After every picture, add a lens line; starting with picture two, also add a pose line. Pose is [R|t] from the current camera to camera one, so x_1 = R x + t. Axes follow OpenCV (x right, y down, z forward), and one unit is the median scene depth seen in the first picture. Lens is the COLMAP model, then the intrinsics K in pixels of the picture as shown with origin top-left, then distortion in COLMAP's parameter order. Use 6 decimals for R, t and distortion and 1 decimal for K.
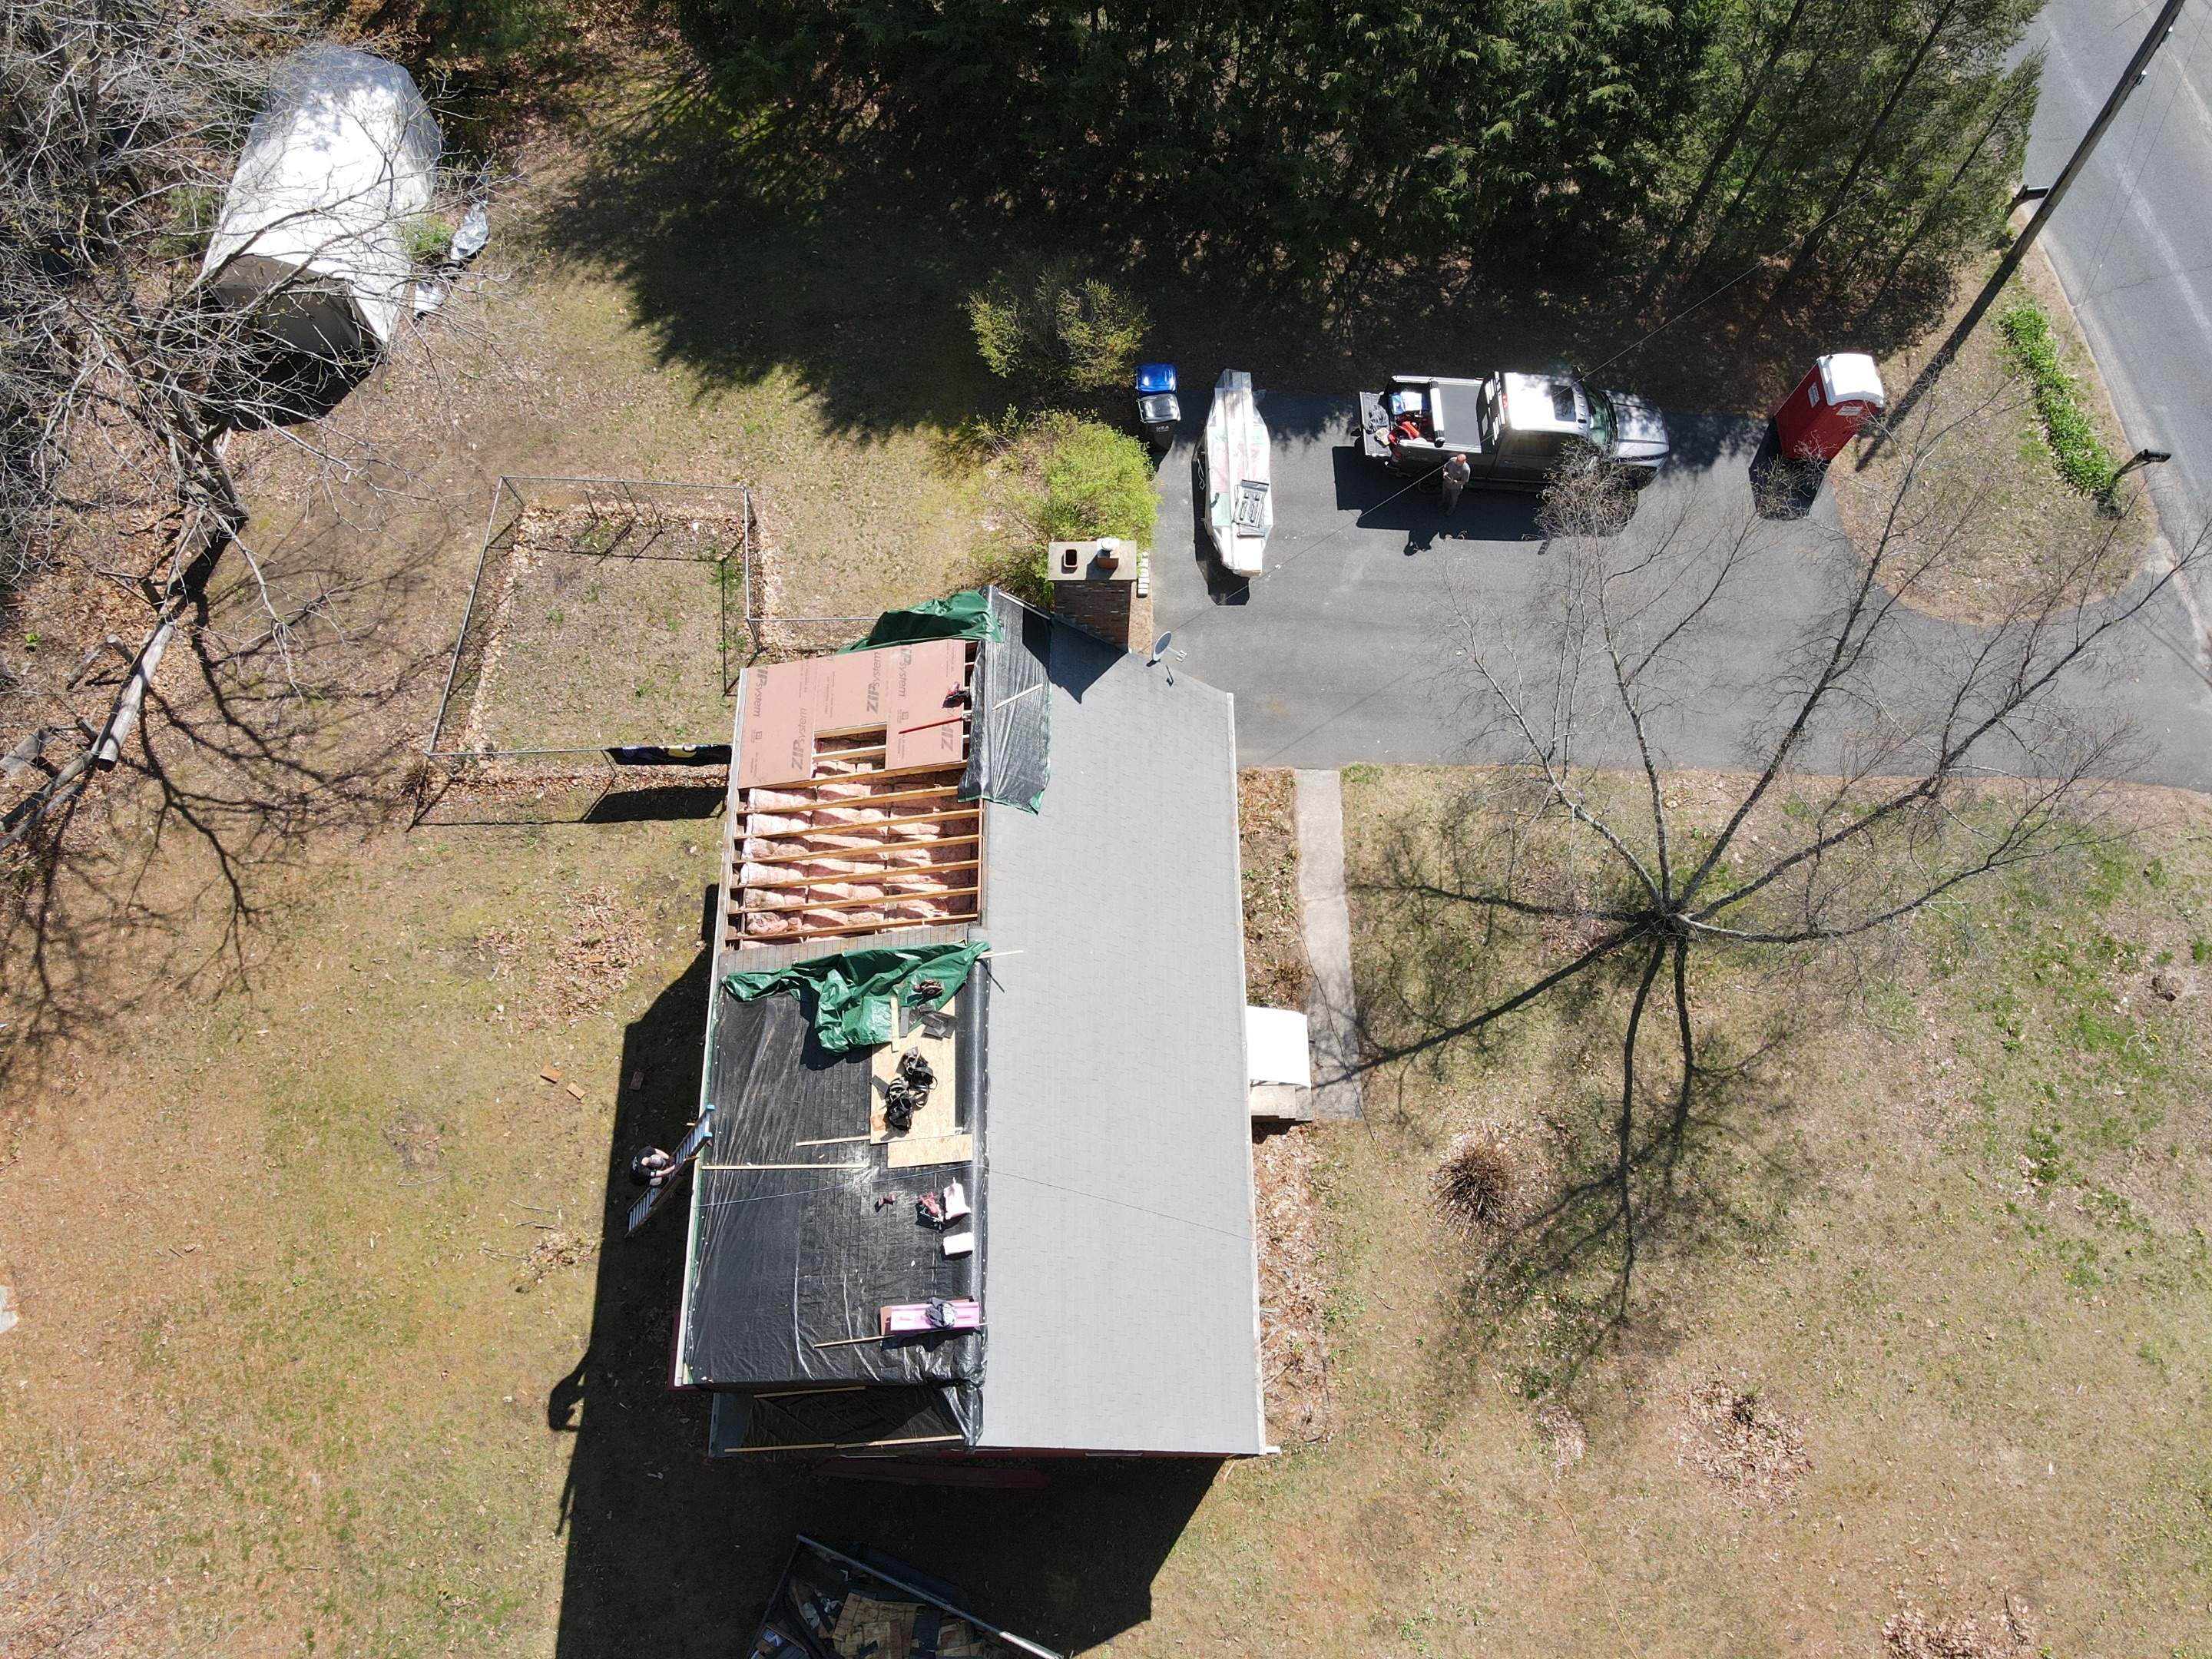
lens RADIAL K [[1623.6, 0, 1101.5], [0, 1623.6, 822.3], [0, 0, 1]] dist [0.013476, 0.014084]
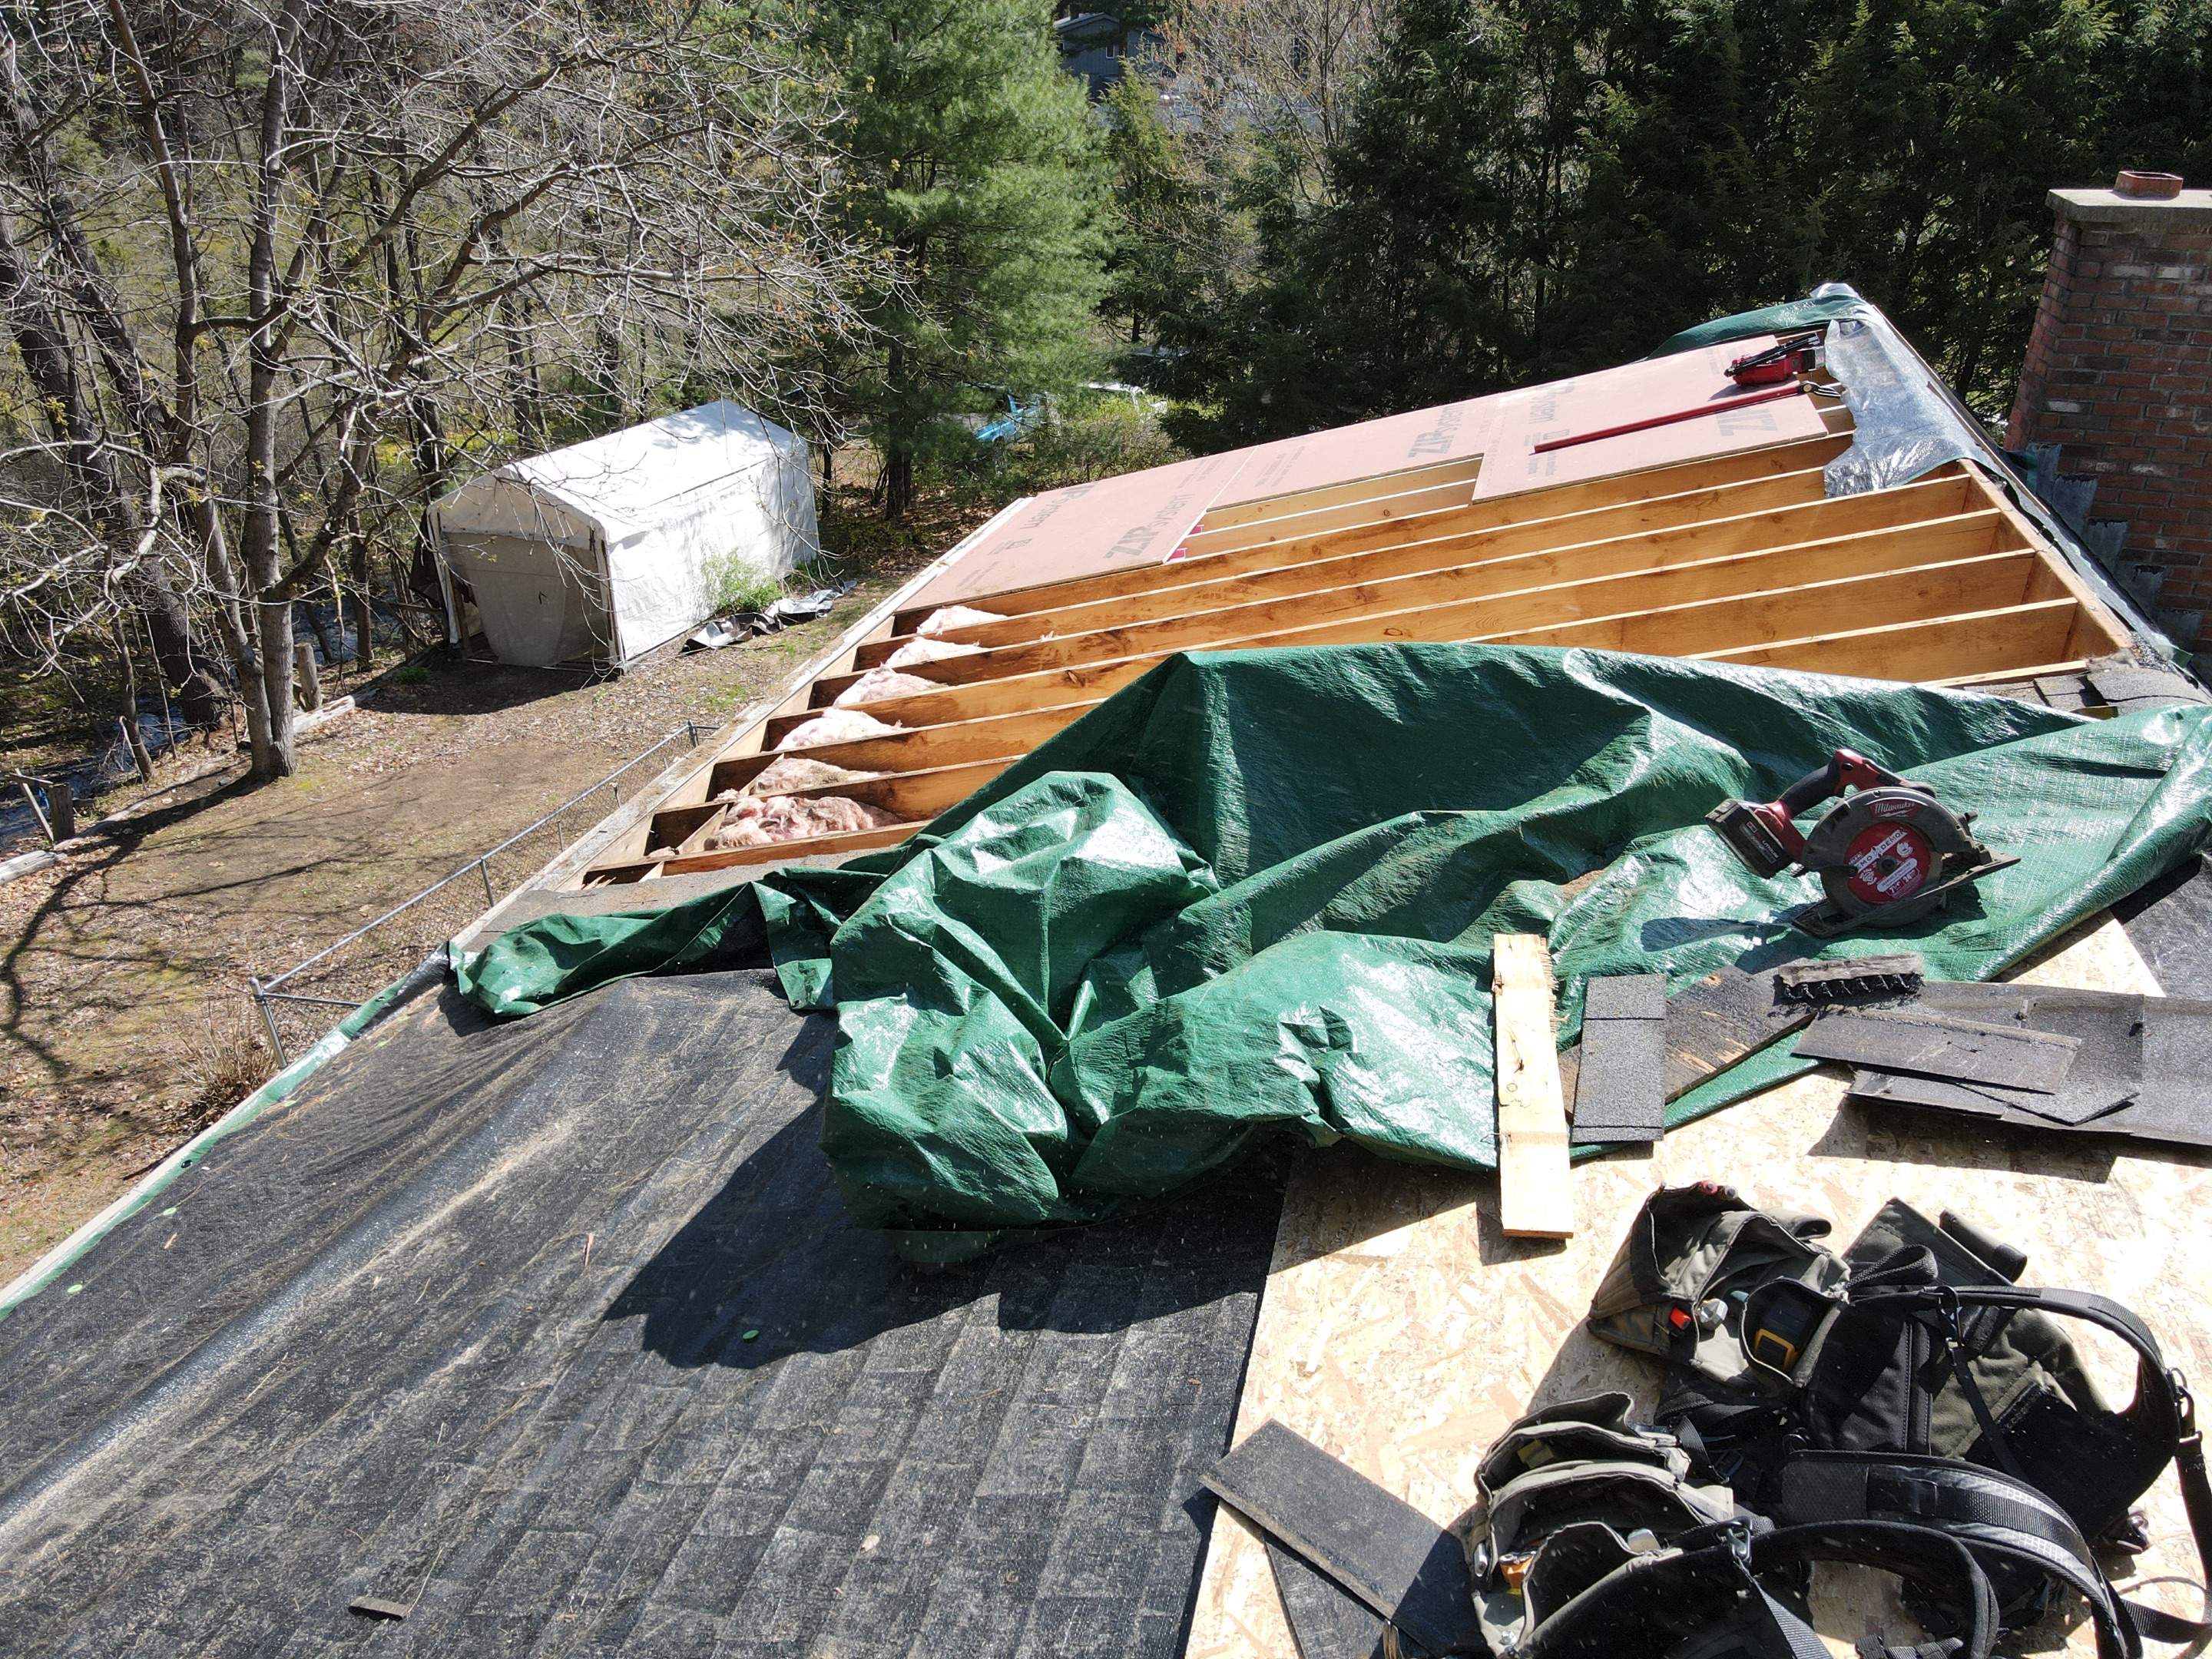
lens RADIAL K [[1623.6, 0, 1085.3], [0, 1623.6, 852.0], [0, 0, 1]] dist [0.013476, 0.014084]
pose [[0.958799, 0.128934, -0.253143, -0.095805], [-0.261355, 0.749601, -0.608105, 0.136857], [0.111351, 0.649211, 0.752414, 0.666647]]
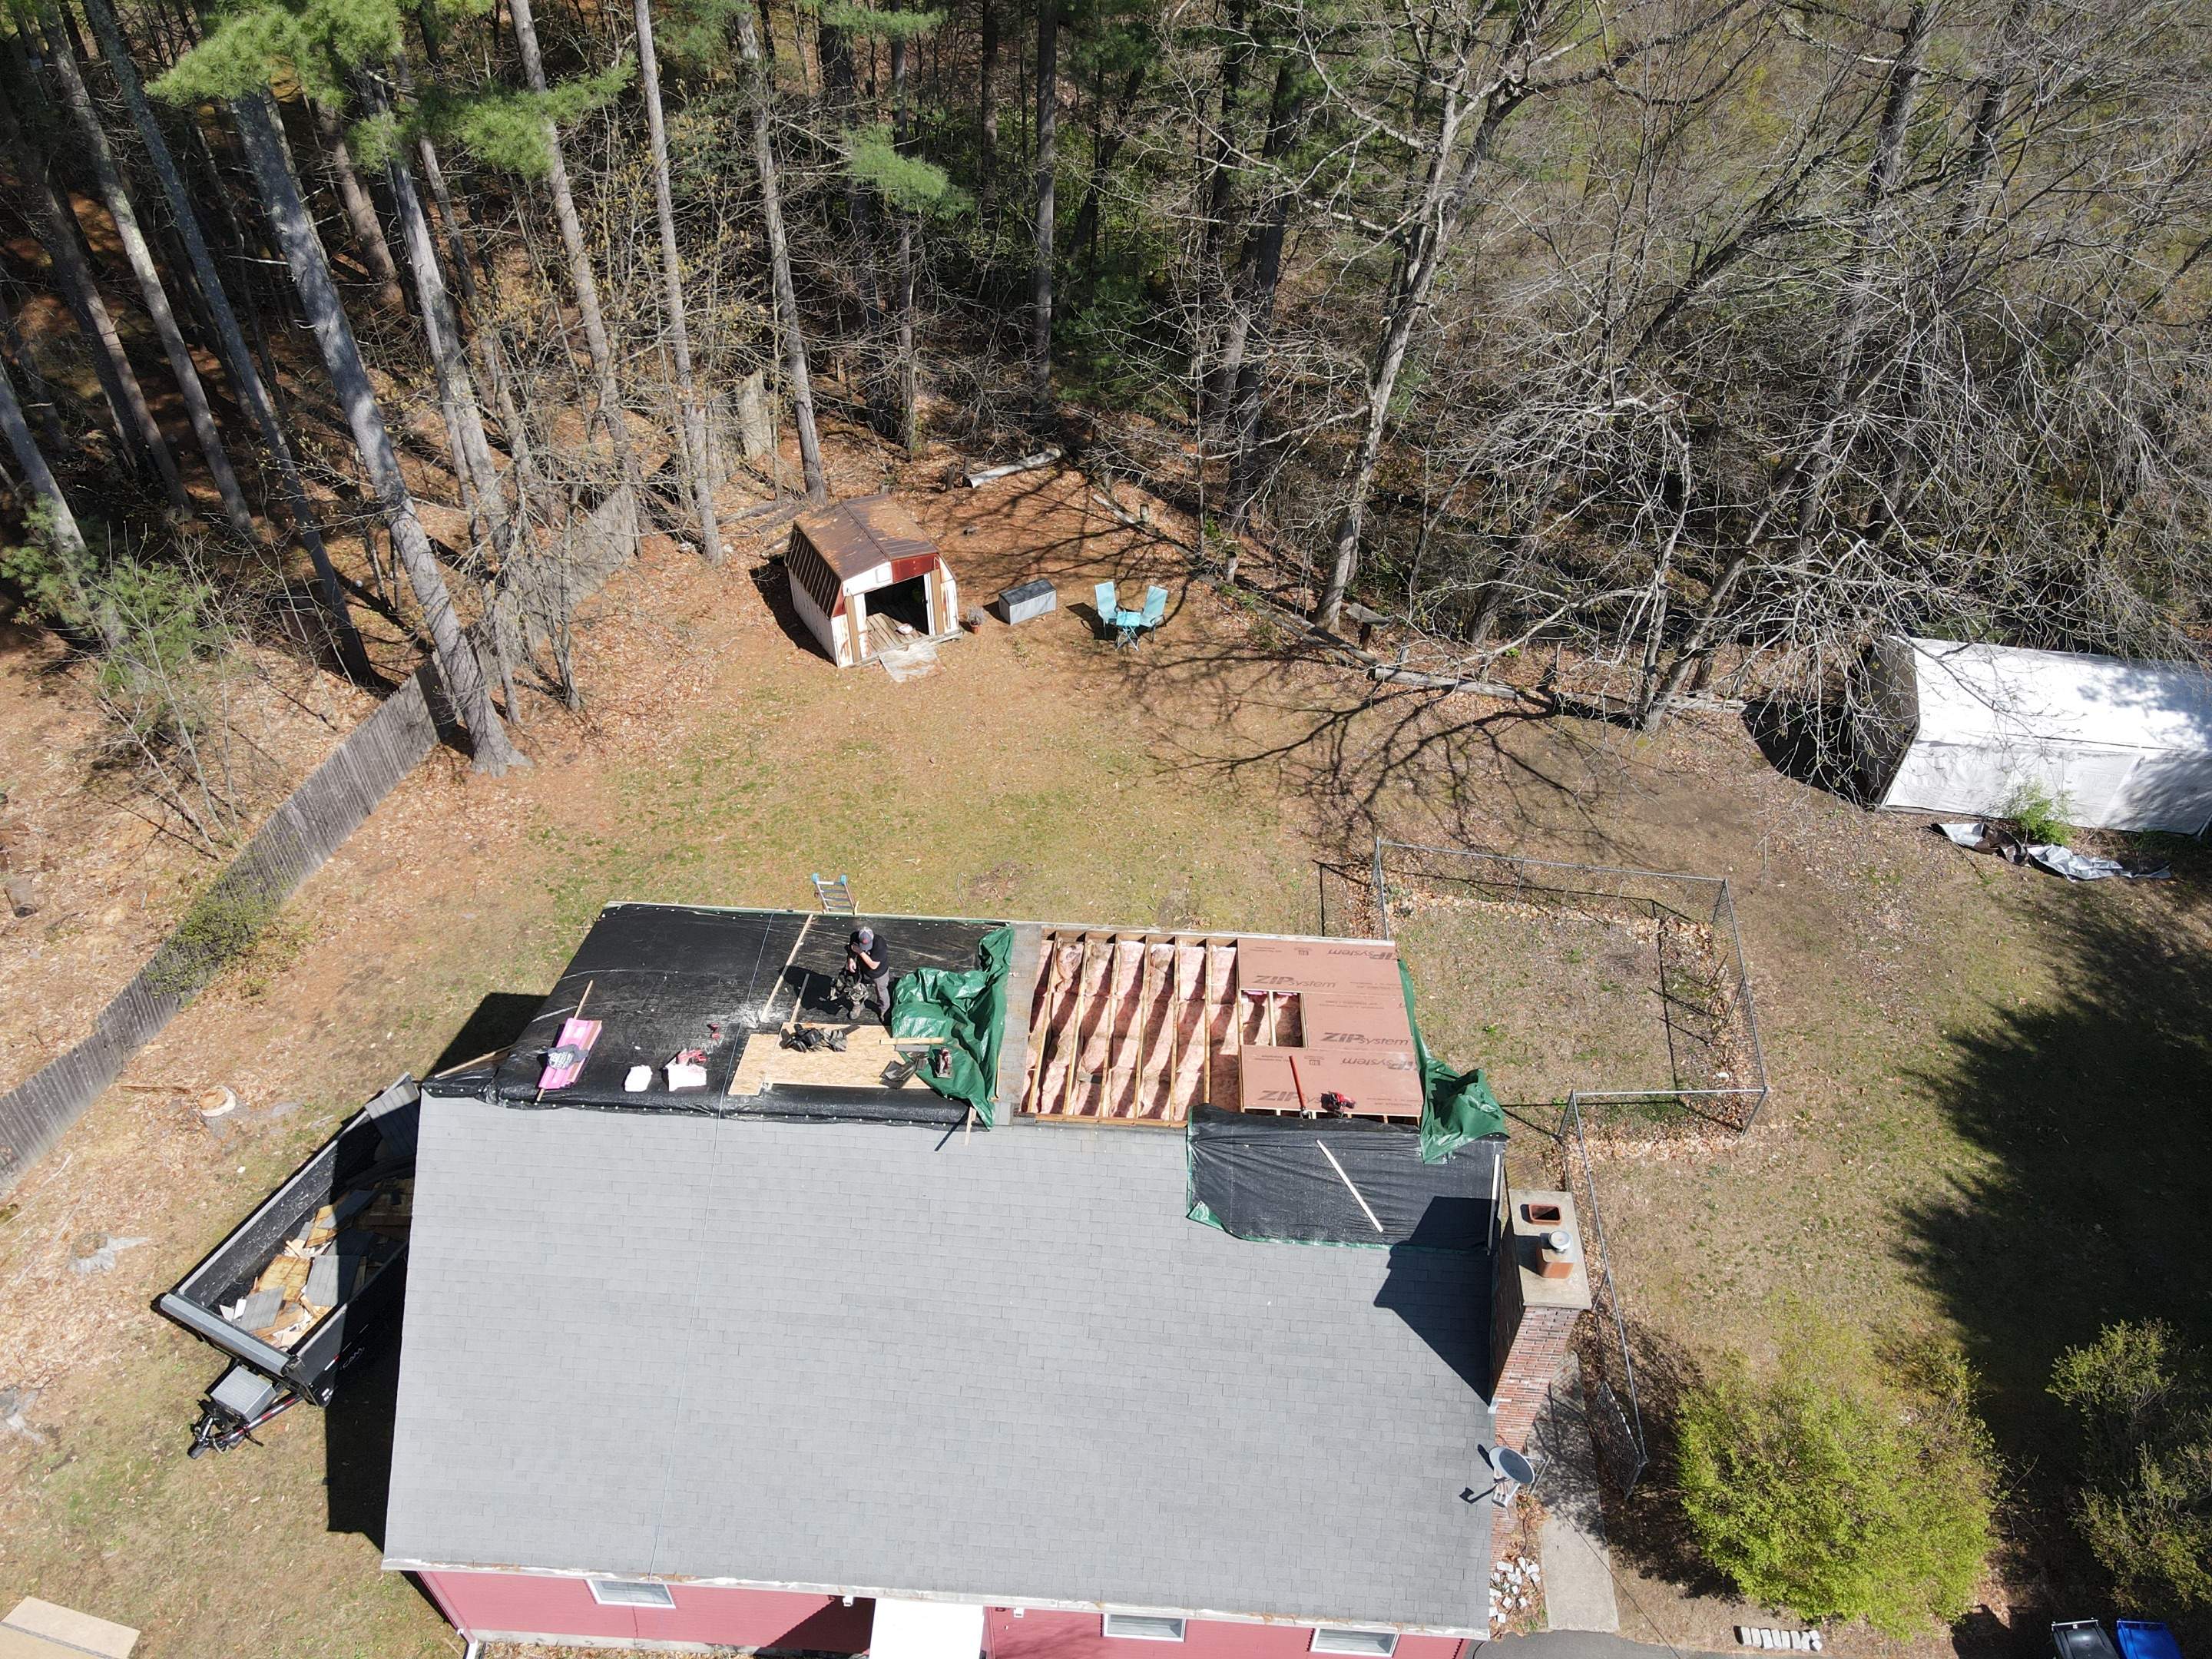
lens RADIAL K [[1623.6, 0, 1087.8], [0, 1623.6, 830.5], [0, 0, 1]] dist [0.013476, 0.014084]
pose [[-0.069442, 0.693052, -0.717535, 0.300930], [-0.919961, 0.233684, 0.314743, -0.191485], [0.385810, 0.681961, 0.621354, 0.309802]]
